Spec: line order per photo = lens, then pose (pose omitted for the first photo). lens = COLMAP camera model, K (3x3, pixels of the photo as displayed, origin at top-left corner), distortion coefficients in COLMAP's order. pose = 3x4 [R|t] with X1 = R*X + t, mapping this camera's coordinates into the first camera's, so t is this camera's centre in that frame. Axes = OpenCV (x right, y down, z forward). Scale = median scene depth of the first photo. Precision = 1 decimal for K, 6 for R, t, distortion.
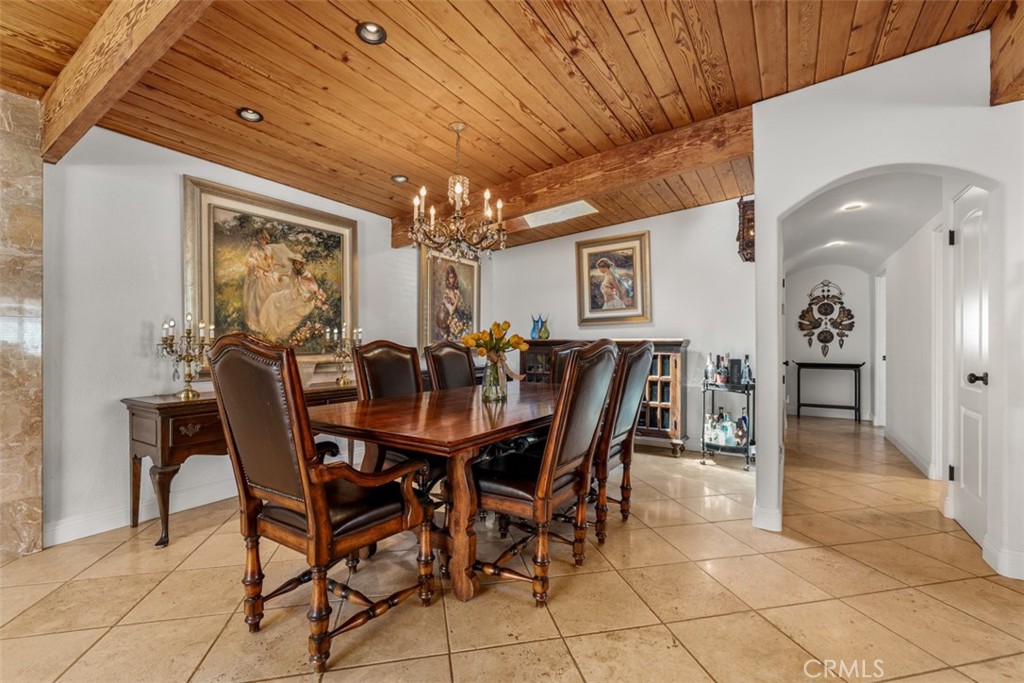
lens RADIAL K [[437.2, 0, 510.4], [0, 437.2, 347.5], [0, 0, 1]] dist [0.001392, -0.000024]
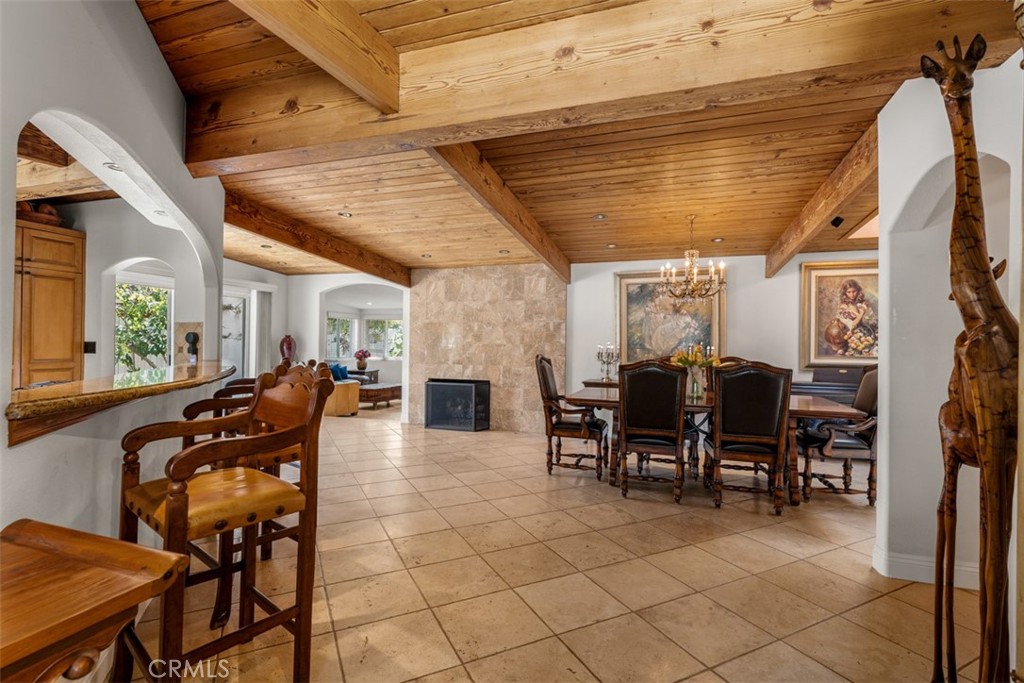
lens RADIAL K [[470.2, 0, 510.1], [0, 470.2, 343.1], [0, 0, 1]] dist [0.001174, -0.000381]
pose [[0.246733, -0.004283, -0.969074, 0.994248], [-0.018080, 0.999796, -0.009022, -0.030284], [0.968915, 0.019746, 0.246605, -0.003557]]
